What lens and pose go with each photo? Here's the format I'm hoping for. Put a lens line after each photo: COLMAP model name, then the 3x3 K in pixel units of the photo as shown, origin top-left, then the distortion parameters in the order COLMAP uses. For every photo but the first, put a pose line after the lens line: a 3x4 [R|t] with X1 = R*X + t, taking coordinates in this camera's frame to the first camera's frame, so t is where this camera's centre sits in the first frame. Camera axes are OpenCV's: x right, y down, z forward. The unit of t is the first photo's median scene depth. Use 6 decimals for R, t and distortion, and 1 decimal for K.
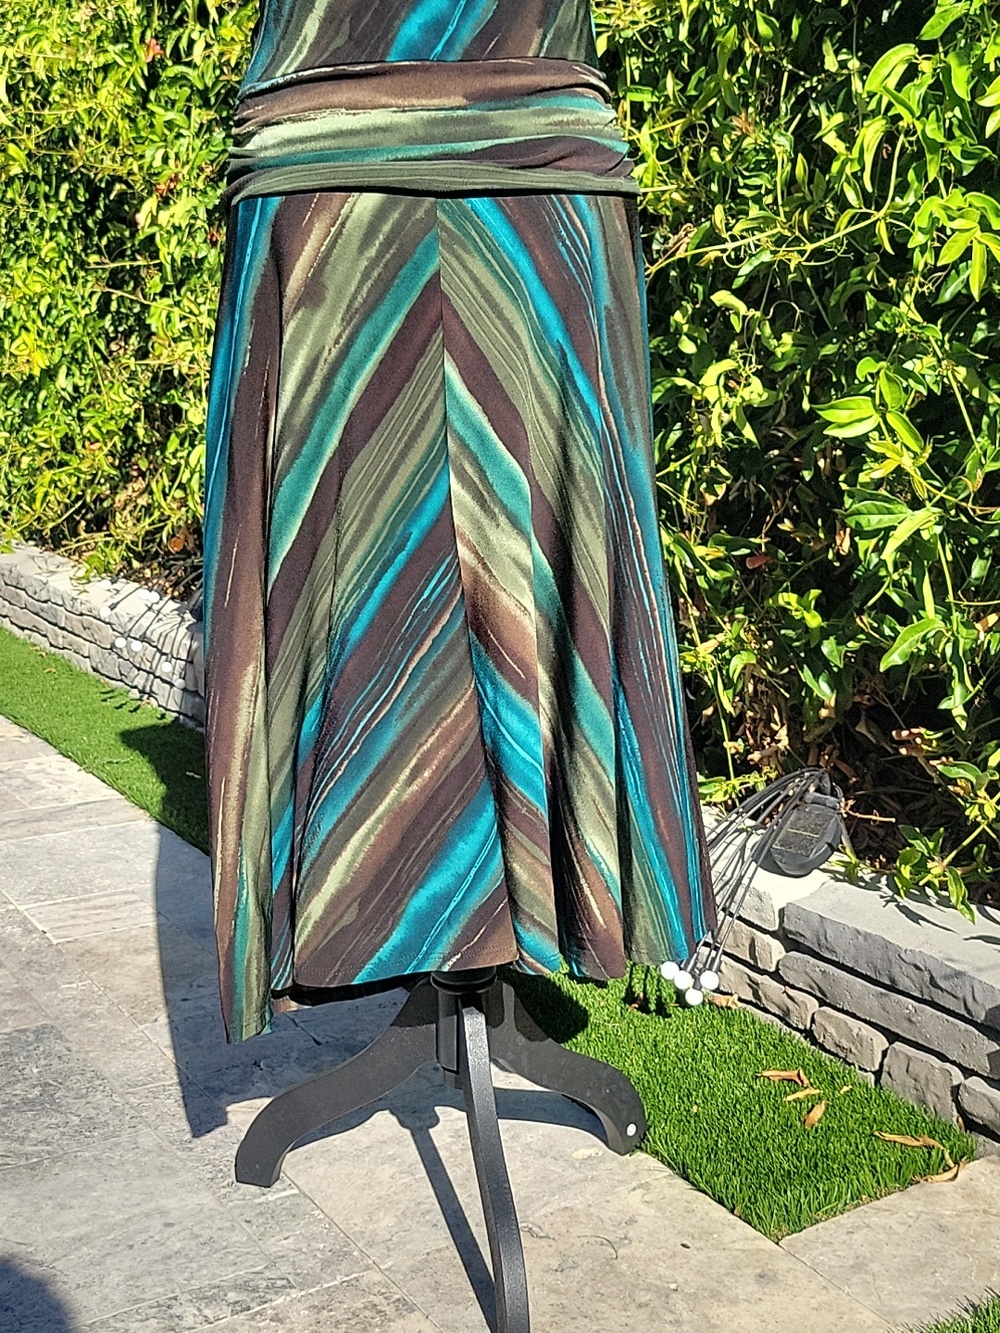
lens RADIAL K [[1724.0, 0, 496.0], [0, 1724.0, 628.3], [0, 0, 1]] dist [0.026044, 0.033835]
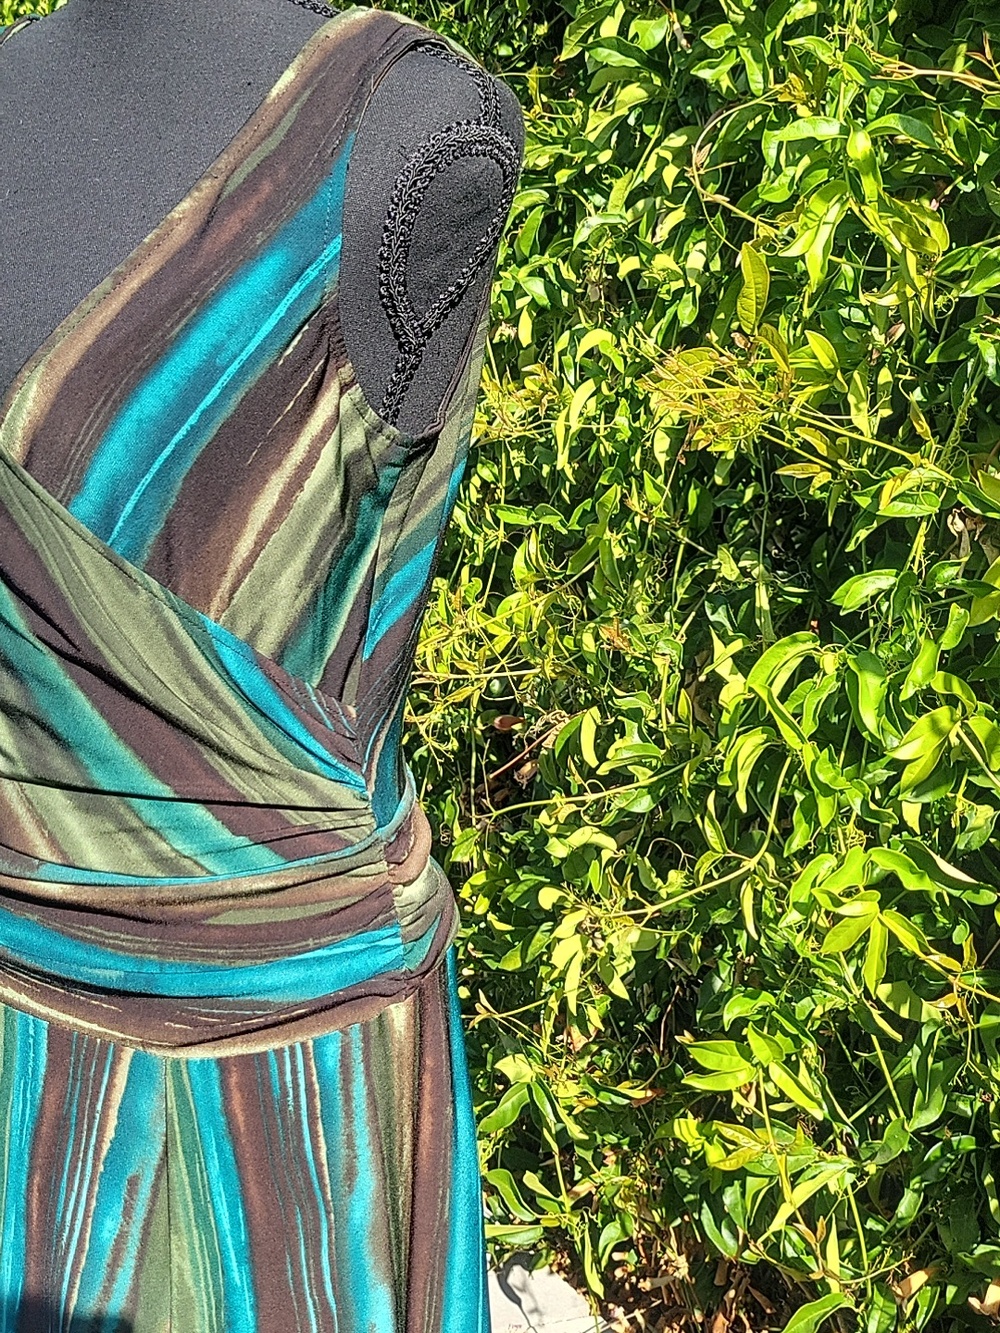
lens RADIAL K [[1714.2, 0, 502.3], [0, 1714.2, 656.4], [0, 0, 1]] dist [0.032704, 0.015562]
pose [[0.999334, 0.033790, -0.013757, 0.103620], [-0.033465, 0.999171, 0.023184, -0.297670], [0.014529, -0.022708, 0.999637, 0.240279]]
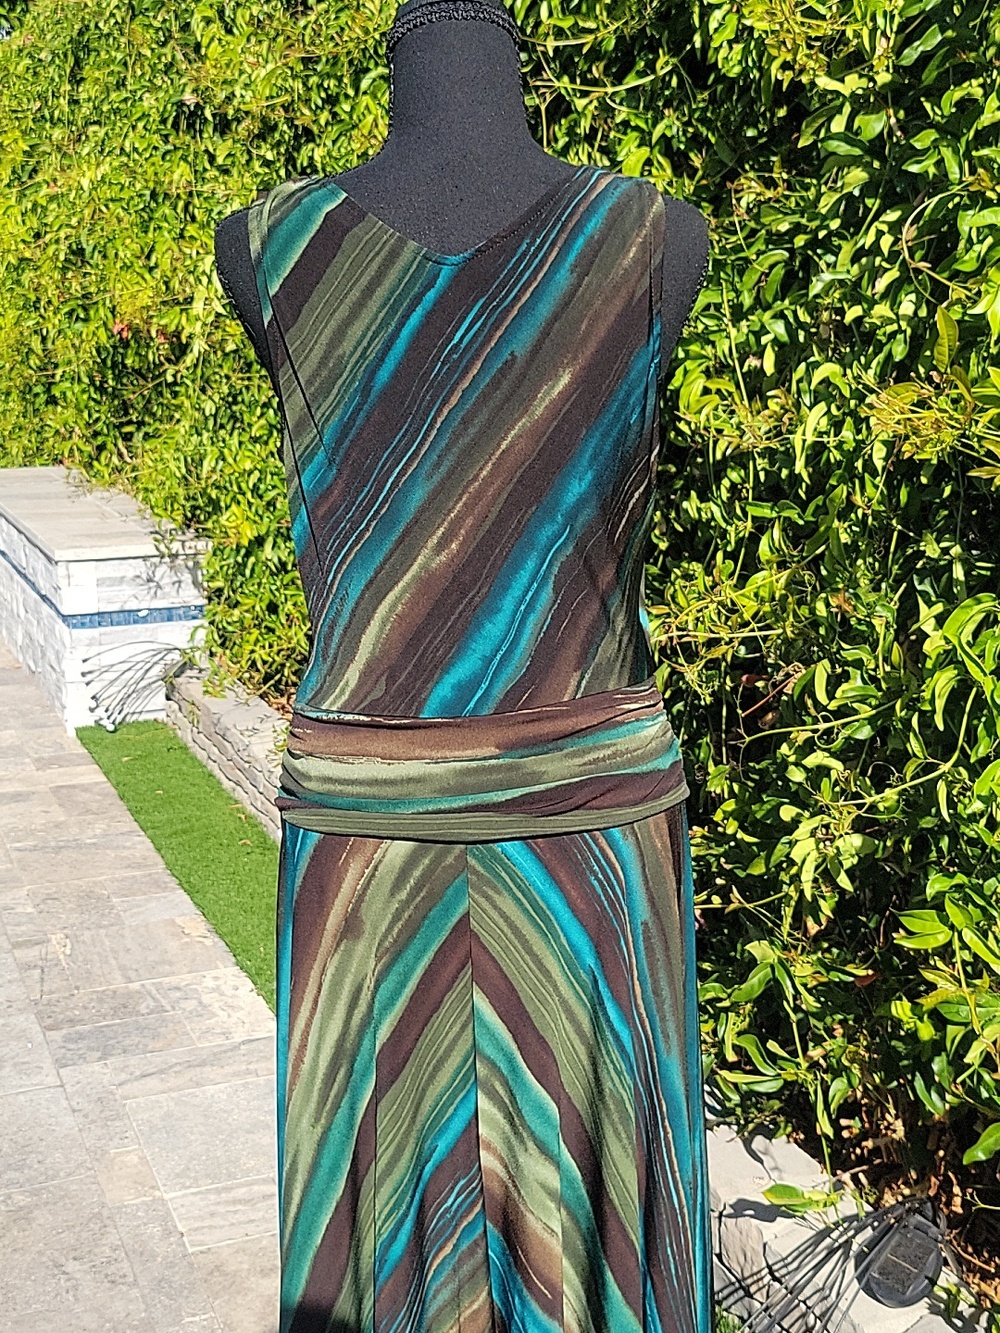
lens RADIAL K [[1714.2, 0, 502.3], [0, 1714.2, 656.4], [0, 0, 1]] dist [0.032704, 0.015562]
pose [[0.989126, 0.033977, -0.143091, 0.092144], [-0.030404, 0.999171, 0.027087, -0.280382], [0.143893, -0.022441, 0.989339, 0.001061]]
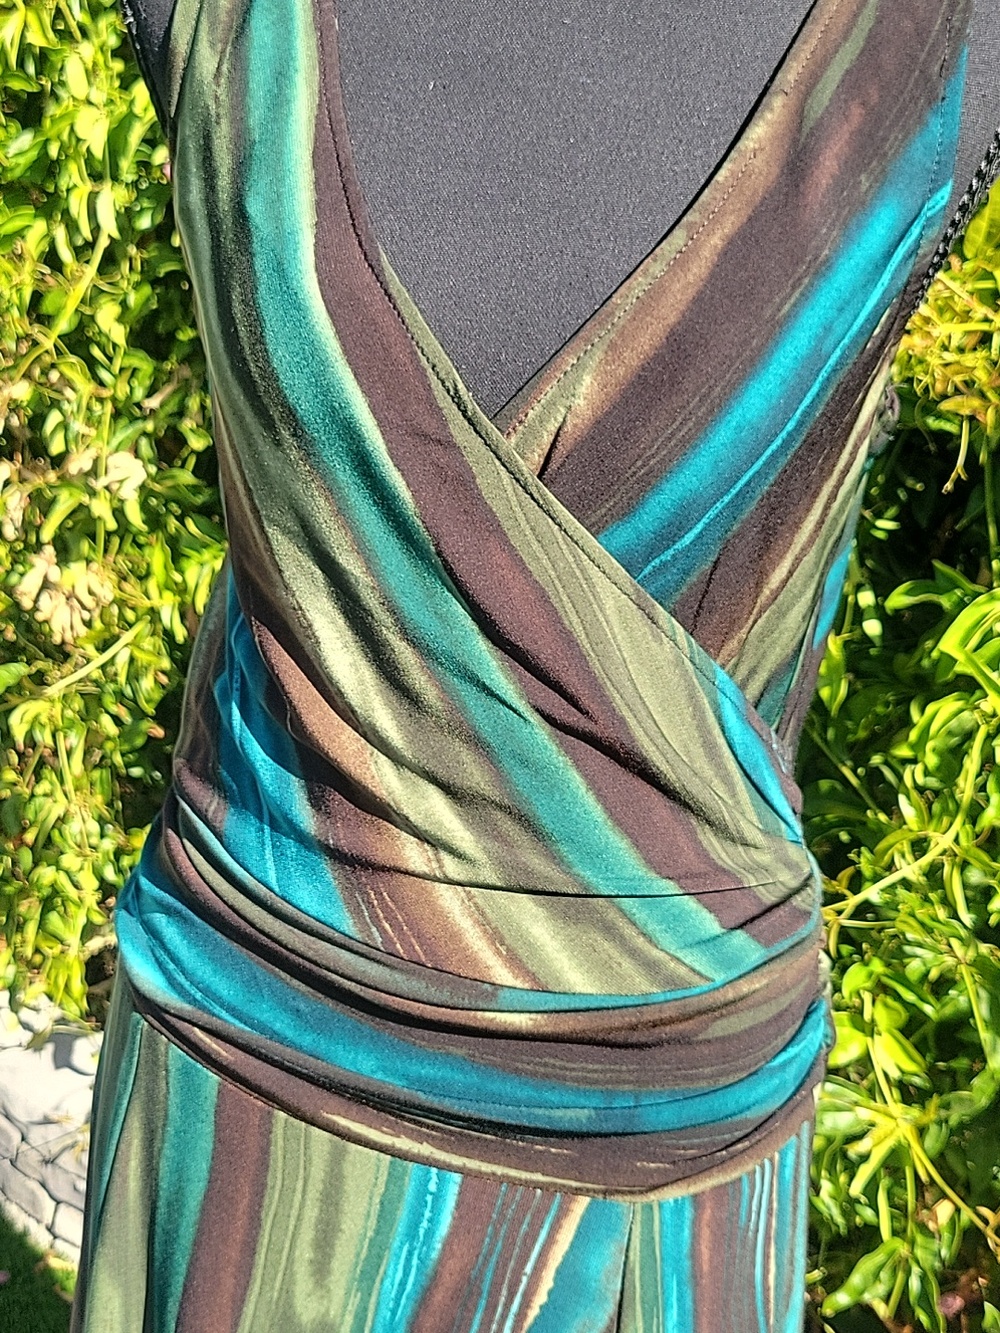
lens RADIAL K [[1741.5, 0, 500.0], [0, 1741.5, 666.5], [0, 0, 1]] dist [0.022734, -0.018074]
pose [[0.945344, -0.015669, 0.325698, -0.150080], [-0.026356, 0.991905, 0.124218, -0.339653], [-0.325008, -0.126013, 0.937278, 0.375123]]
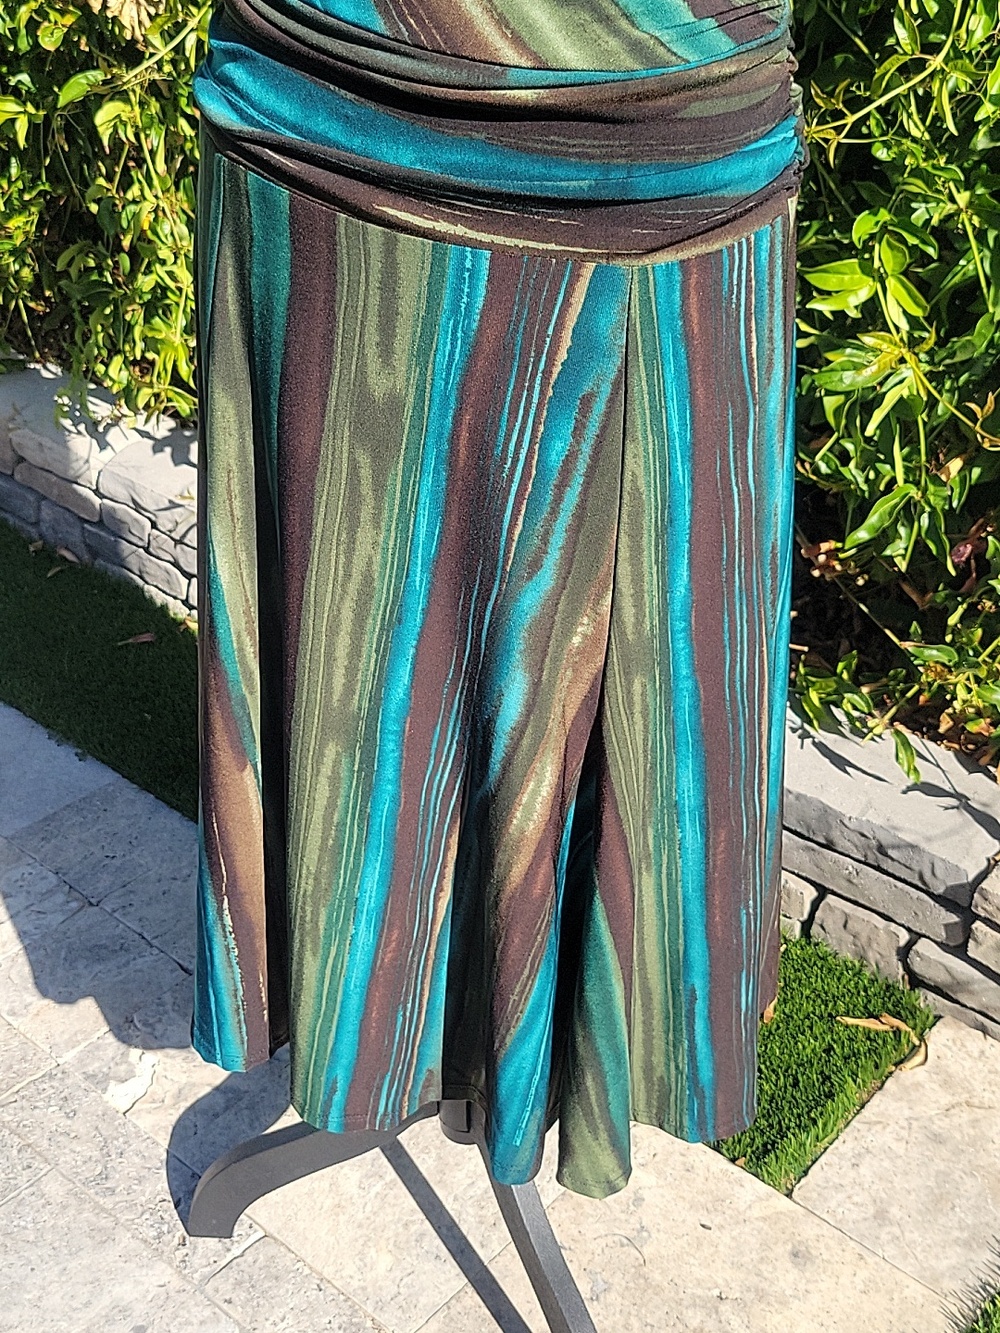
lens RADIAL K [[1714.2, 0, 502.3], [0, 1714.2, 656.4], [0, 0, 1]] dist [0.032704, 0.015562]
pose [[0.956733, -0.144064, 0.252800, -0.166036], [0.042542, 0.928747, 0.368266, -0.247304], [-0.287841, -0.341577, 0.894691, 0.264517]]
